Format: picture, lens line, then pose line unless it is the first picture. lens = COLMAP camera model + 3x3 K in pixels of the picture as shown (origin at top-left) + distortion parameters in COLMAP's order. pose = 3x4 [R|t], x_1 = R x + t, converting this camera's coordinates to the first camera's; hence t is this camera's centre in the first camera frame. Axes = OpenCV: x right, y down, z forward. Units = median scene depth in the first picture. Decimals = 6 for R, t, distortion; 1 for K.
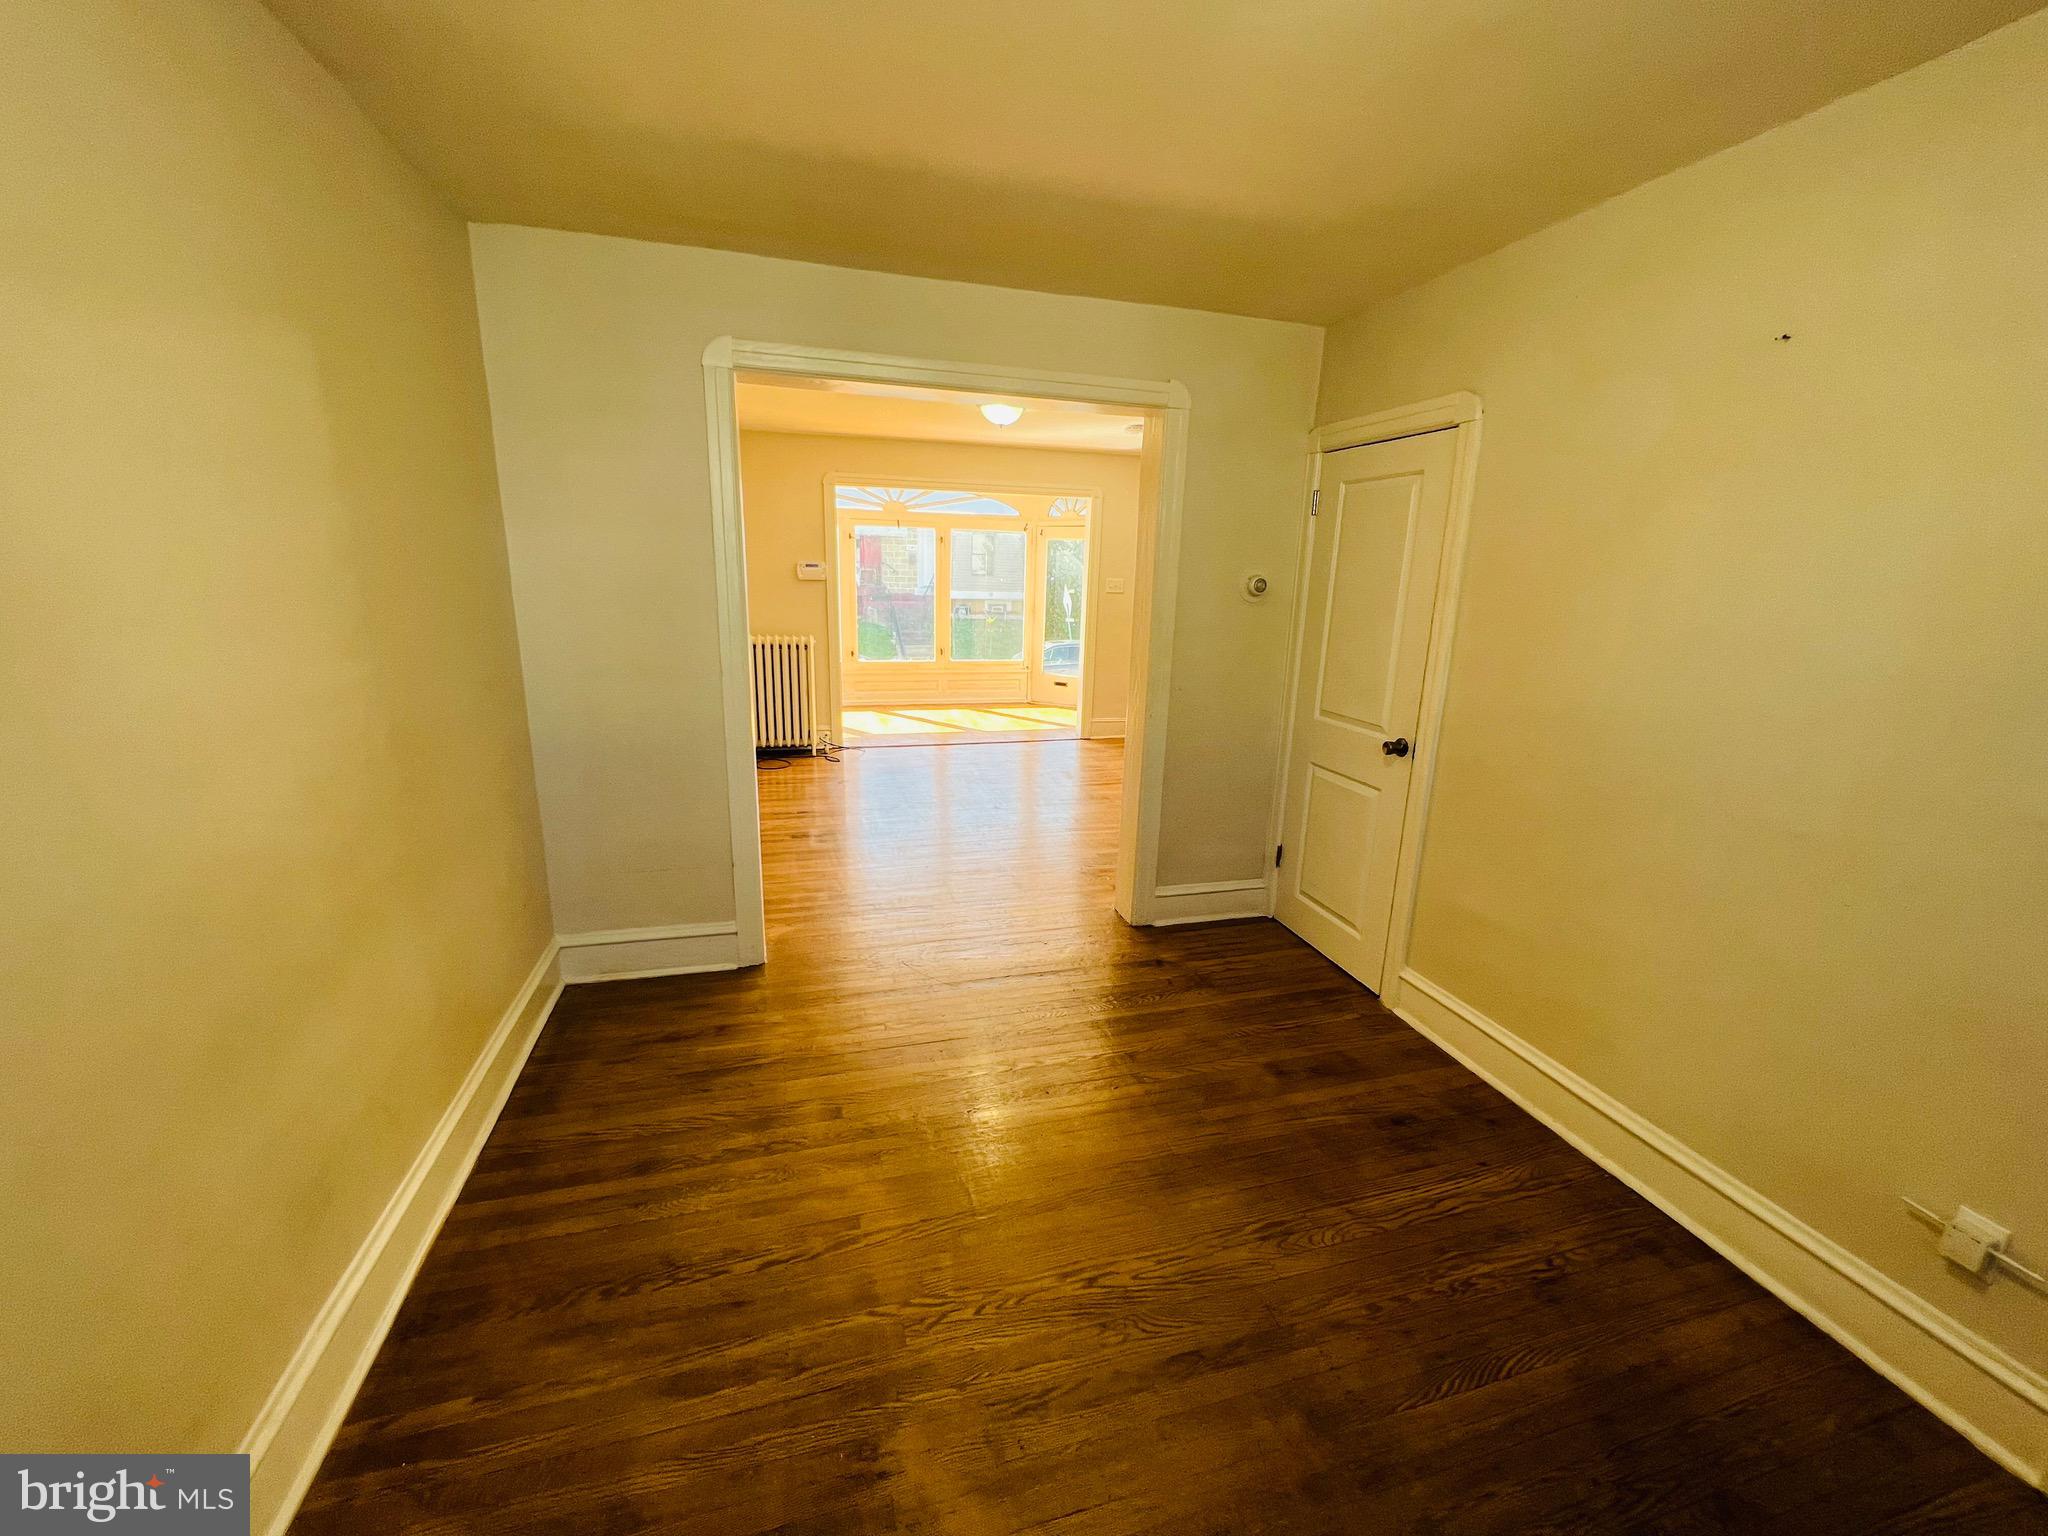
lens RADIAL K [[817.8, 0, 1022.0], [0, 817.8, 771.8], [0, 0, 1]] dist [-0.002310, 0.000125]
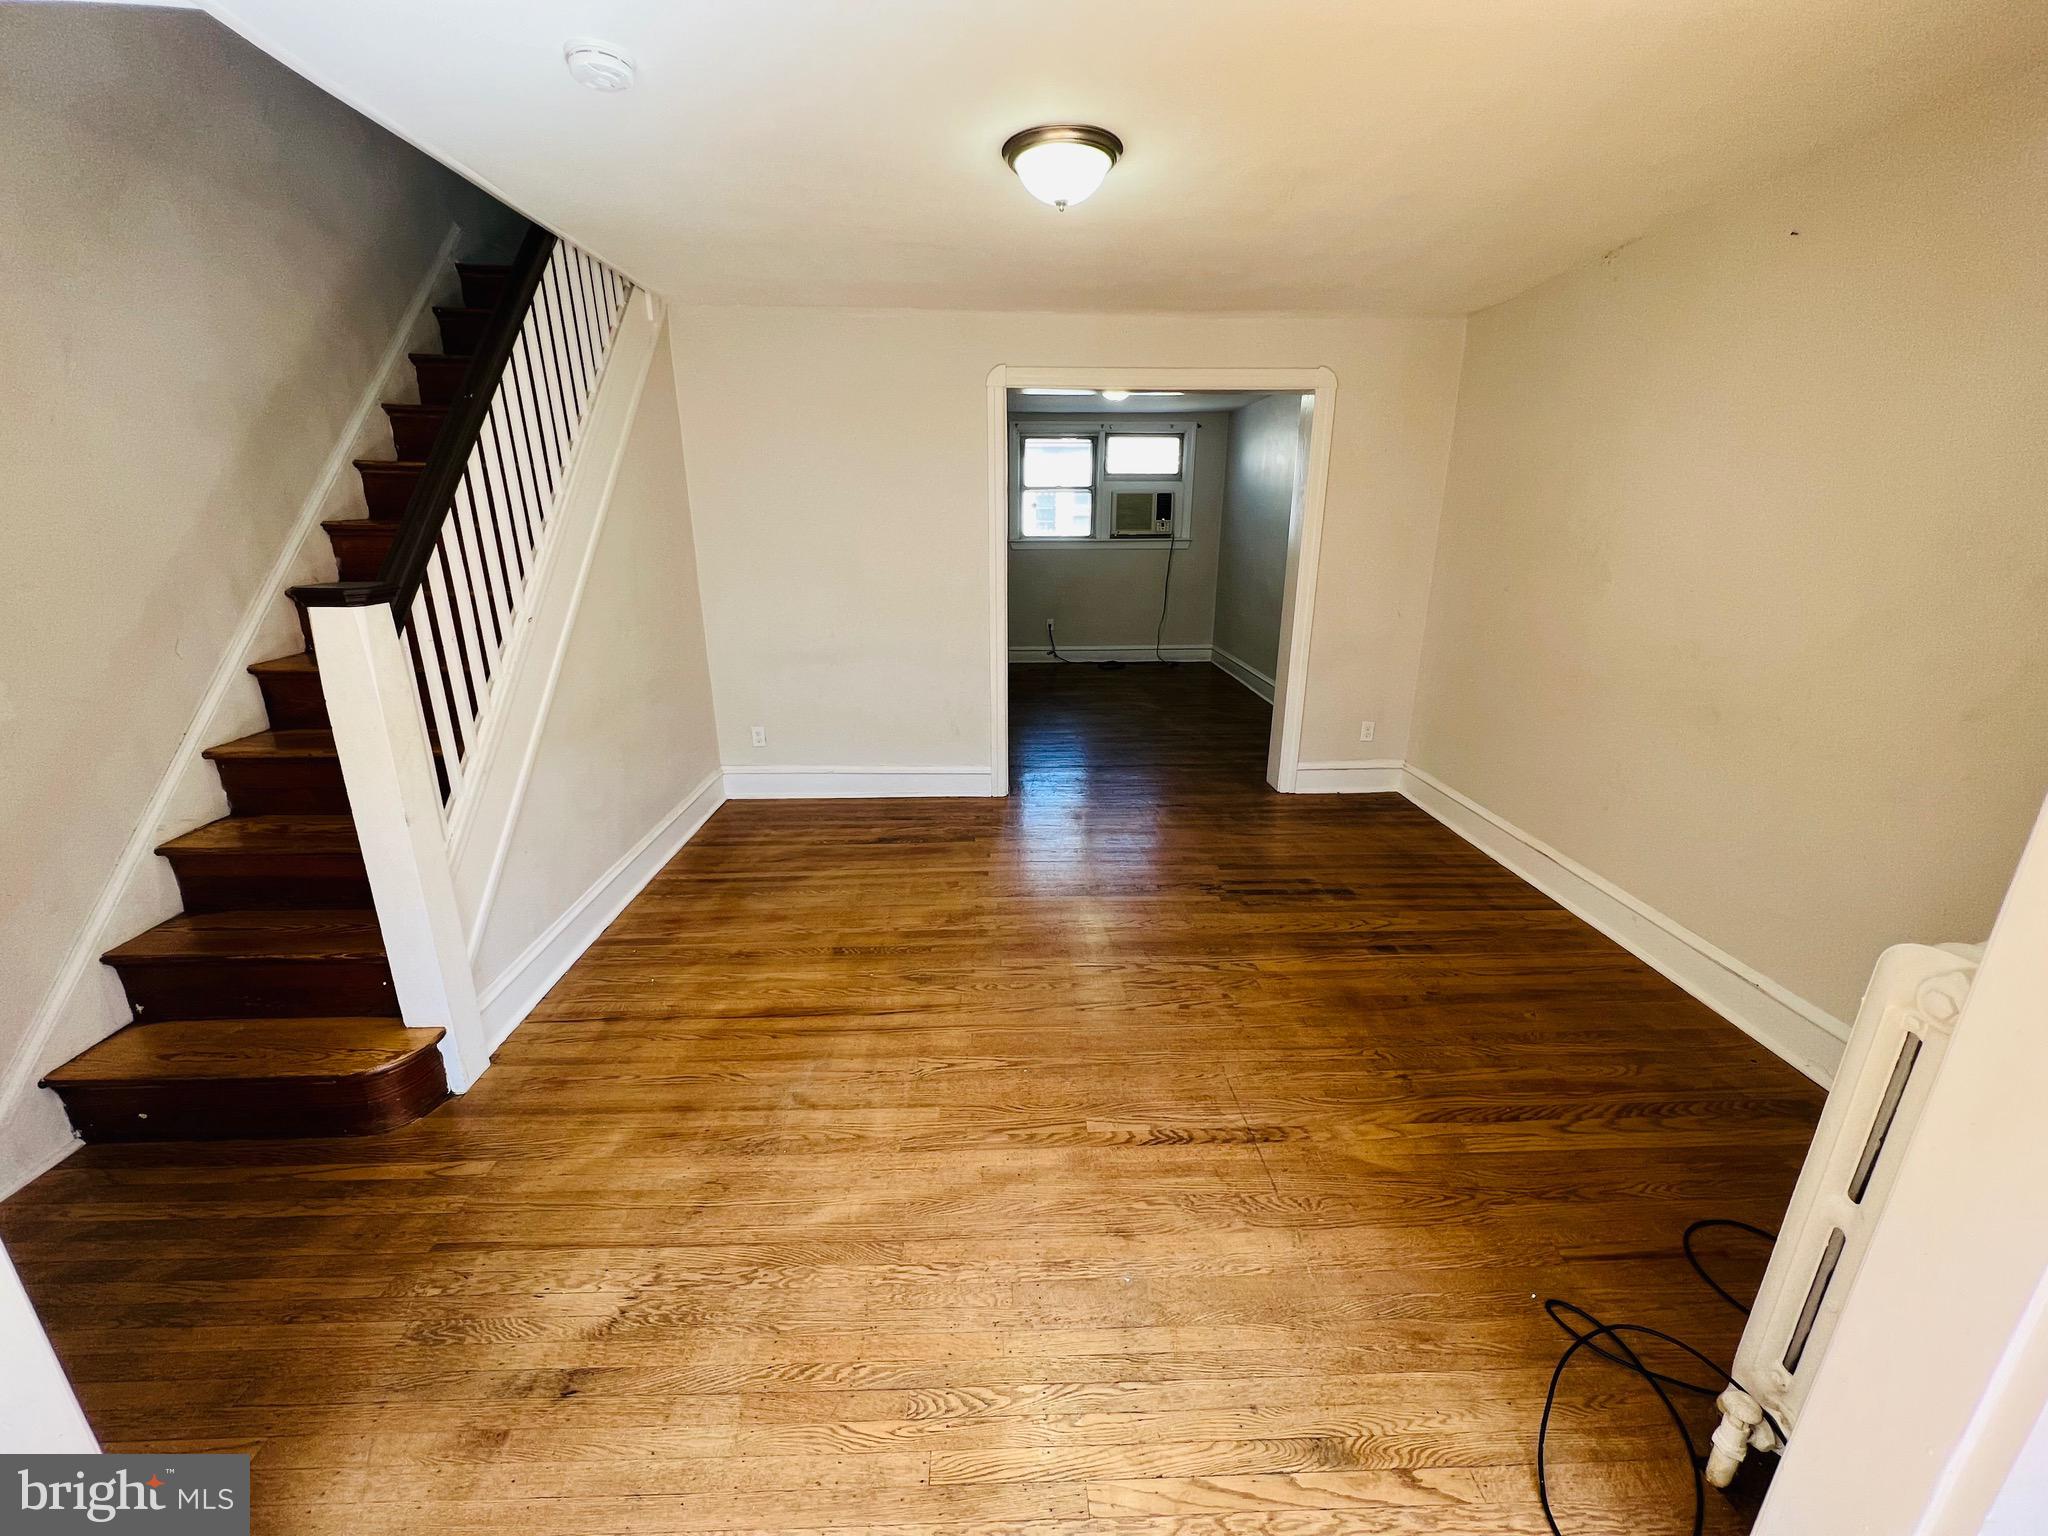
lens RADIAL K [[817.8, 0, 1022.0], [0, 817.8, 771.8], [0, 0, 1]] dist [-0.002310, 0.000125]
pose [[-0.969717, -0.098885, 0.223318, -0.102190], [0.033603, 0.851655, 0.523024, -0.292087], [-0.241909, 0.514689, -0.822542, 1.150574]]
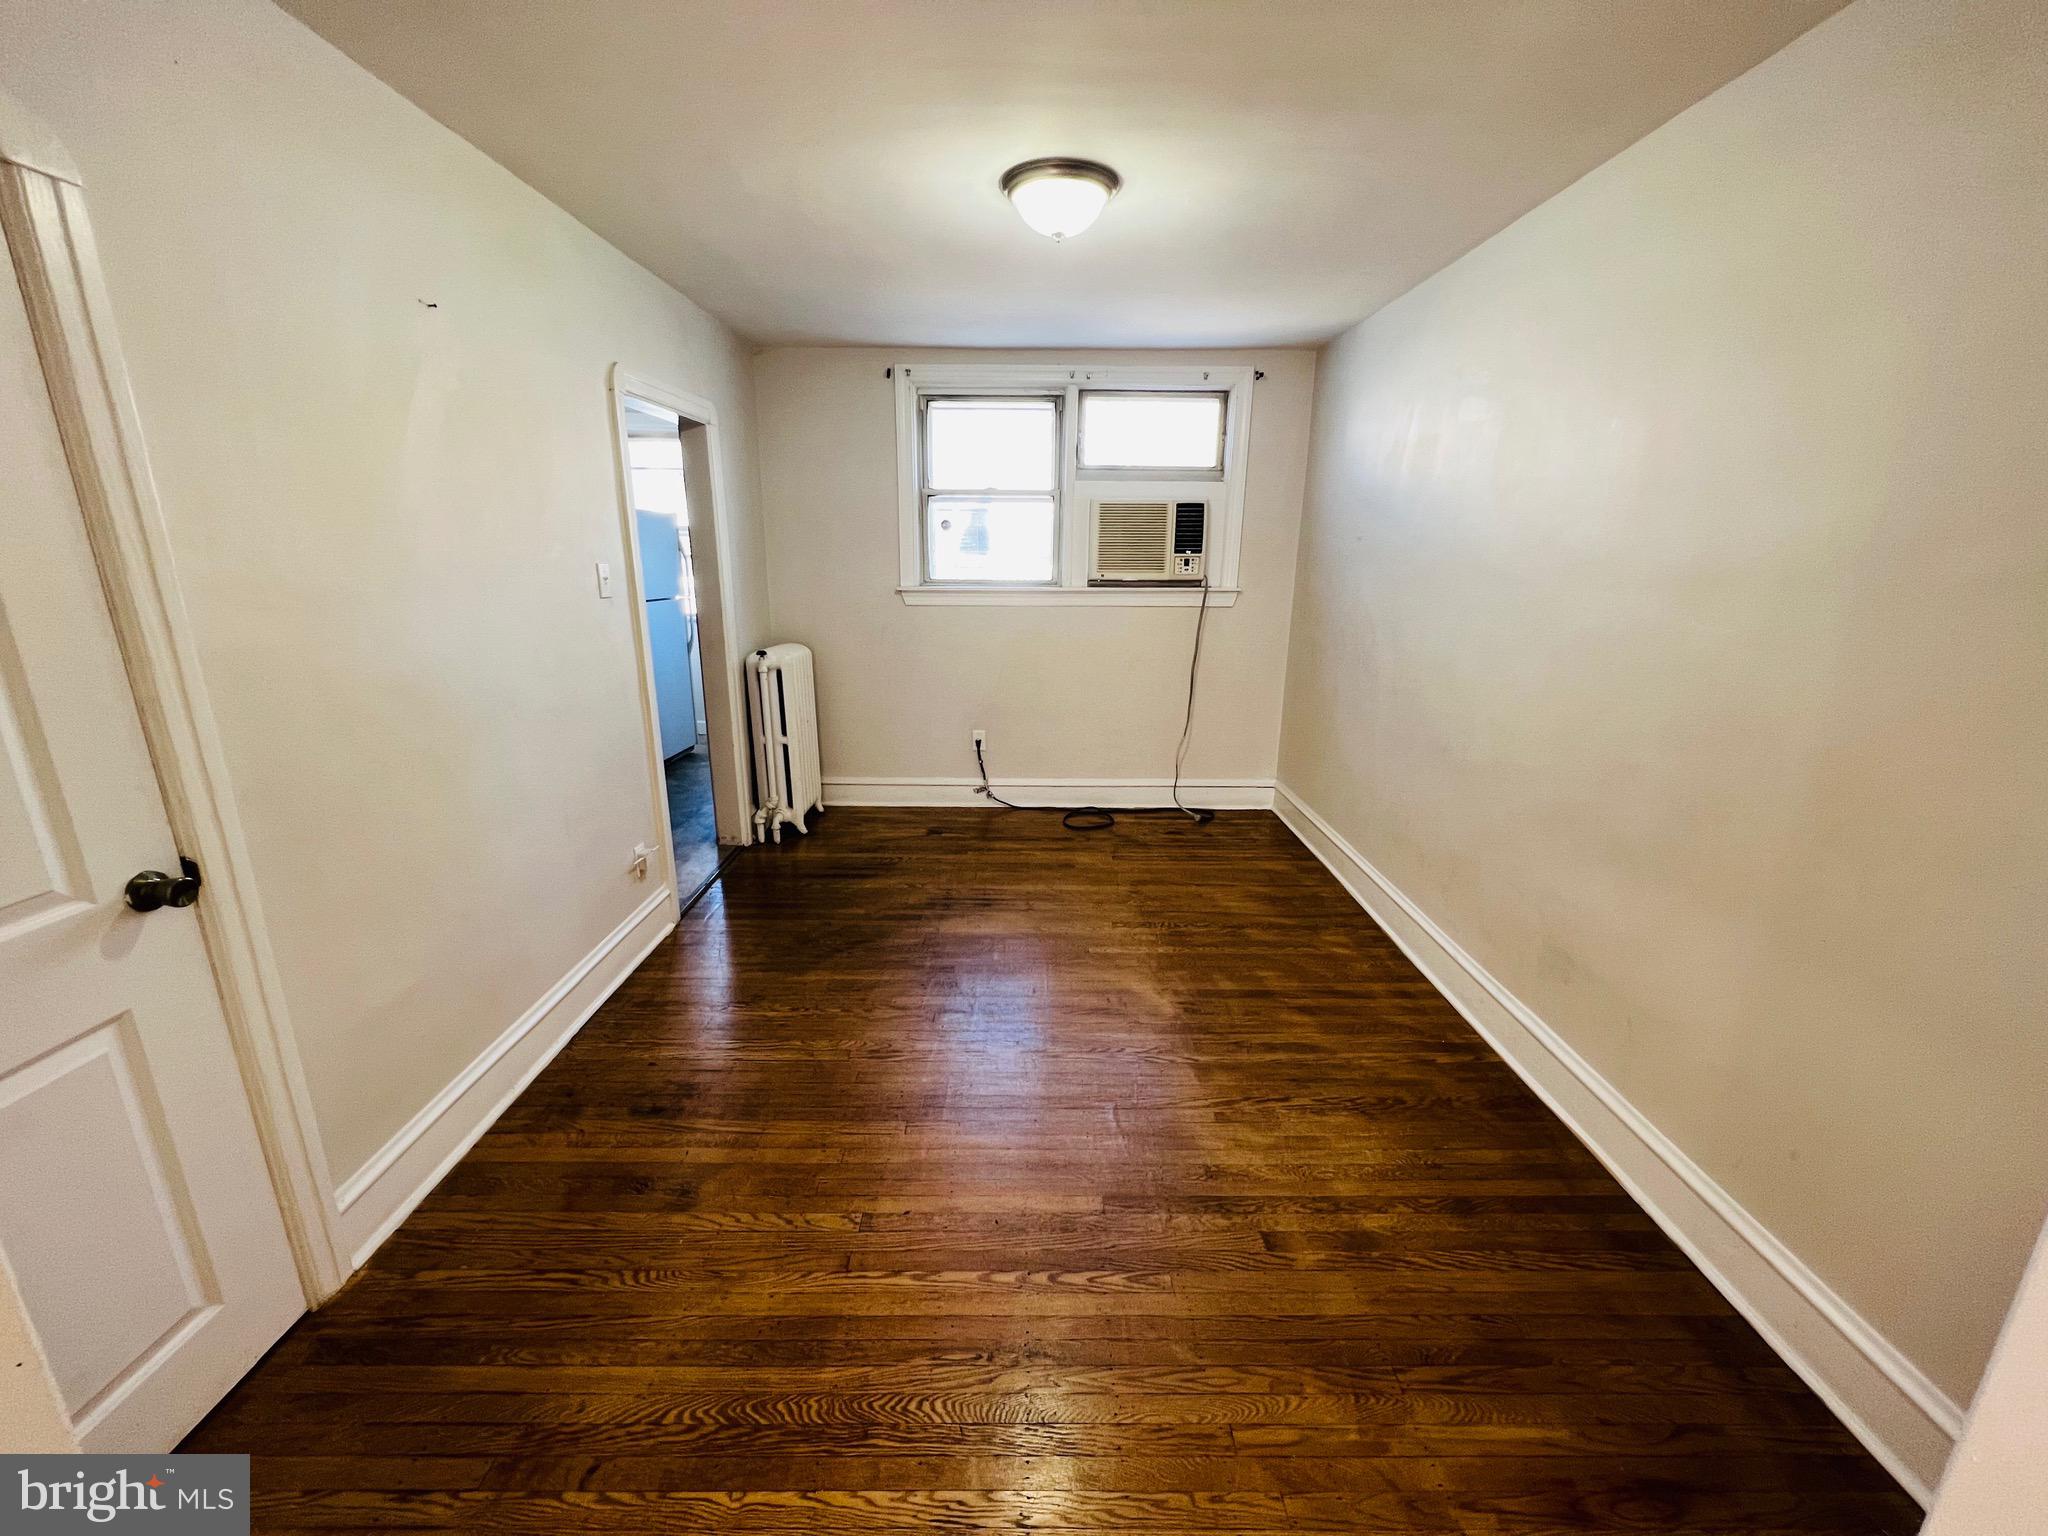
lens RADIAL K [[817.8, 0, 1022.0], [0, 817.8, 771.8], [0, 0, 1]] dist [-0.002310, 0.000125]
pose [[-0.960373, -0.107553, 0.257130, -0.053852], [0.033855, 0.870702, 0.490644, -0.131510], [-0.276654, 0.479906, -0.832558, 0.534445]]
